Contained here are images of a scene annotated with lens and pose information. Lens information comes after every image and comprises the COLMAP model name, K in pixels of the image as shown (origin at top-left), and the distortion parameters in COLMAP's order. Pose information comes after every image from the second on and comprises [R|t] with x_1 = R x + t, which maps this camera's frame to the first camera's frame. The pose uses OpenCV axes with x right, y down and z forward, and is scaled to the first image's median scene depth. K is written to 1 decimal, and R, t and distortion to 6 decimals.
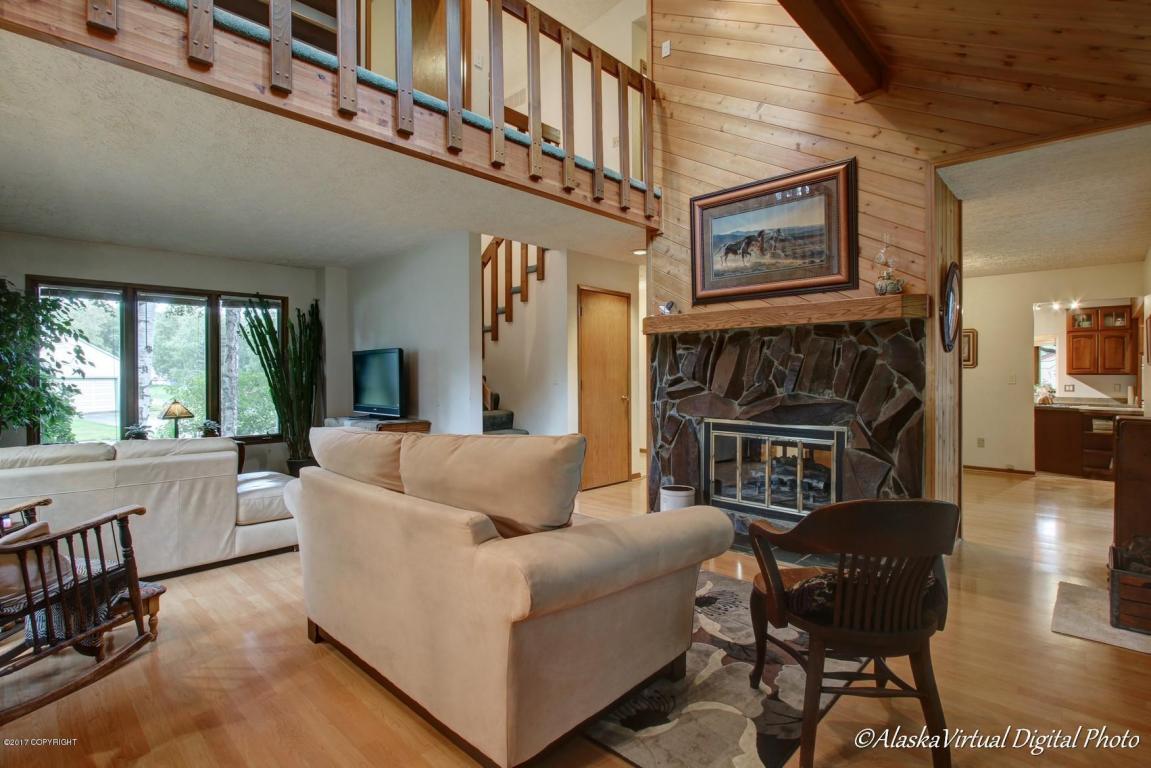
lens RADIAL K [[546.3, 0, 576.0], [0, 546.3, 380.3], [0, 0, 1]] dist [-0.014277, -0.000128]
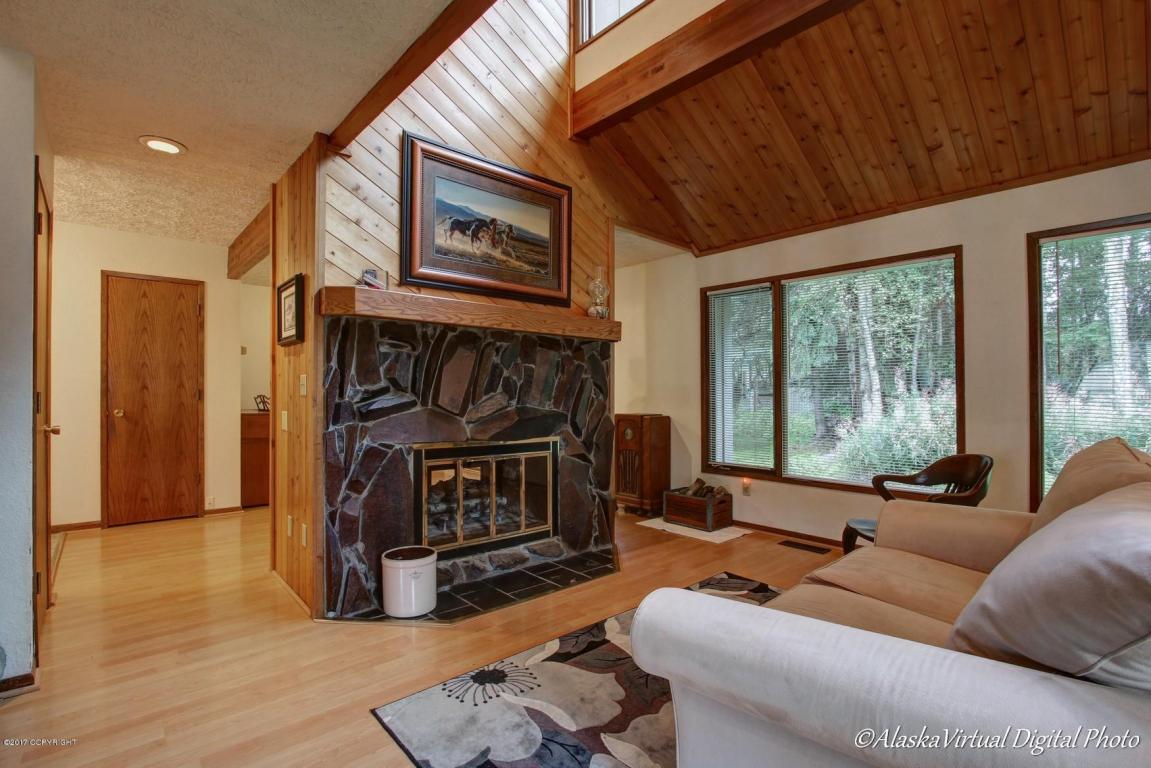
lens RADIAL K [[535.1, 0, 571.5], [0, 535.1, 388.6], [0, 0, 1]] dist [-0.014245, 0.000374]
pose [[0.090748, 0.006165, 0.995855, -0.434053], [-0.001104, 0.999981, -0.006090, -0.000384], [-0.995873, -0.000547, 0.090753, 0.711442]]
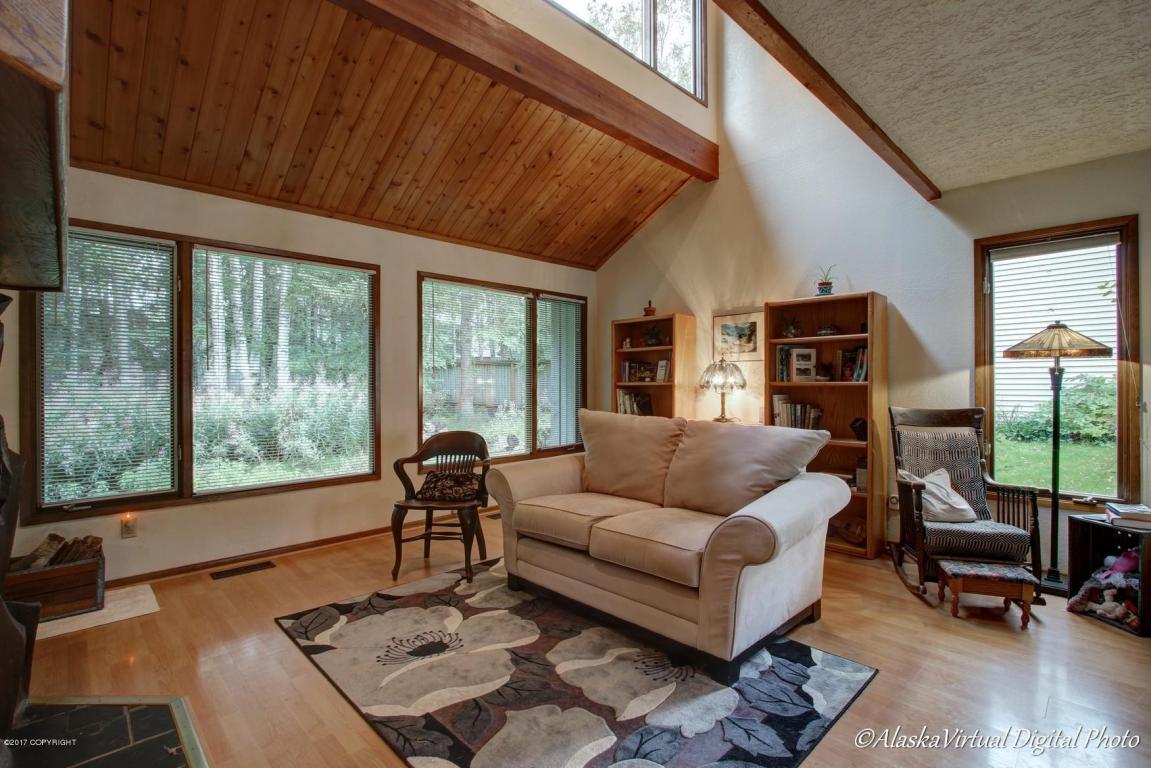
lens RADIAL K [[546.3, 0, 576.0], [0, 546.3, 380.3], [0, 0, 1]] dist [-0.014277, -0.000128]
pose [[-0.999302, 0.001989, 0.037298, -0.017236], [0.001867, 0.999993, -0.003310, -0.007040], [-0.037305, -0.003239, -0.999299, 1.148913]]
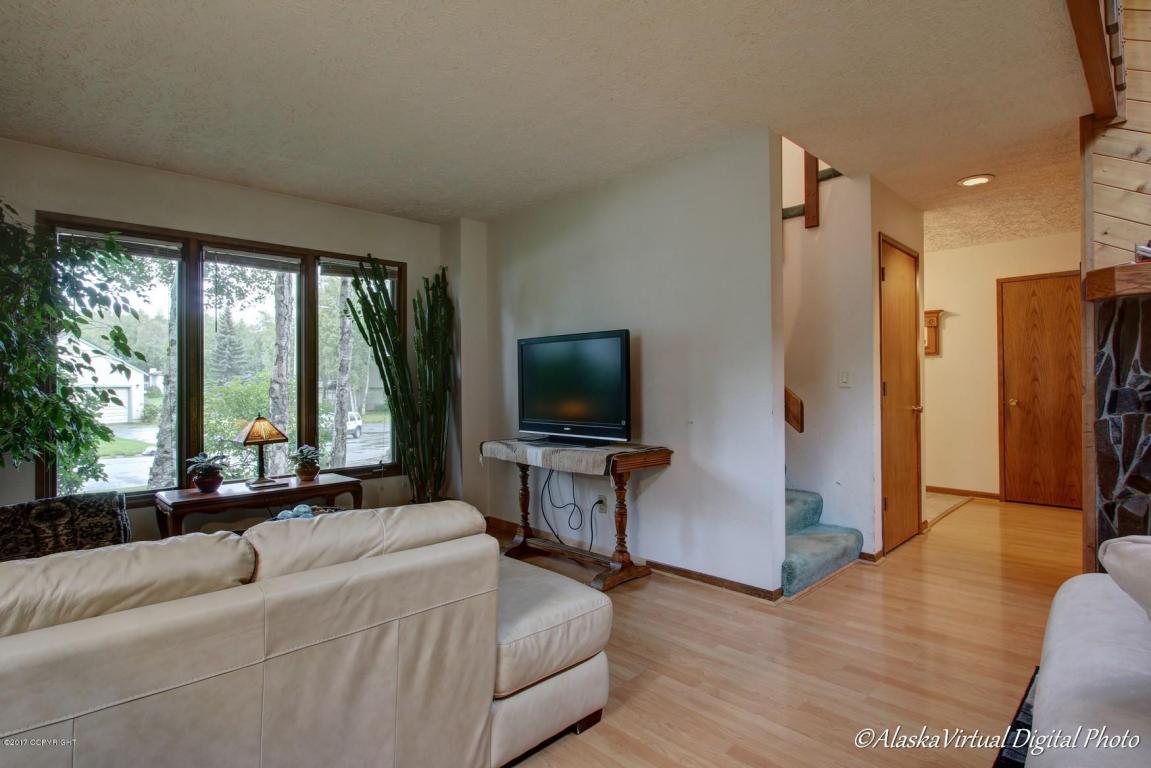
lens RADIAL K [[575.2, 0, 573.8], [0, 575.2, 380.9], [0, 0, 1]] dist [-0.017406, -0.000207]
pose [[0.999335, -0.004107, -0.036233, -0.408409], [0.003593, 0.999892, -0.014248, 0.008841], [0.036287, 0.014109, 0.999242, 0.400617]]
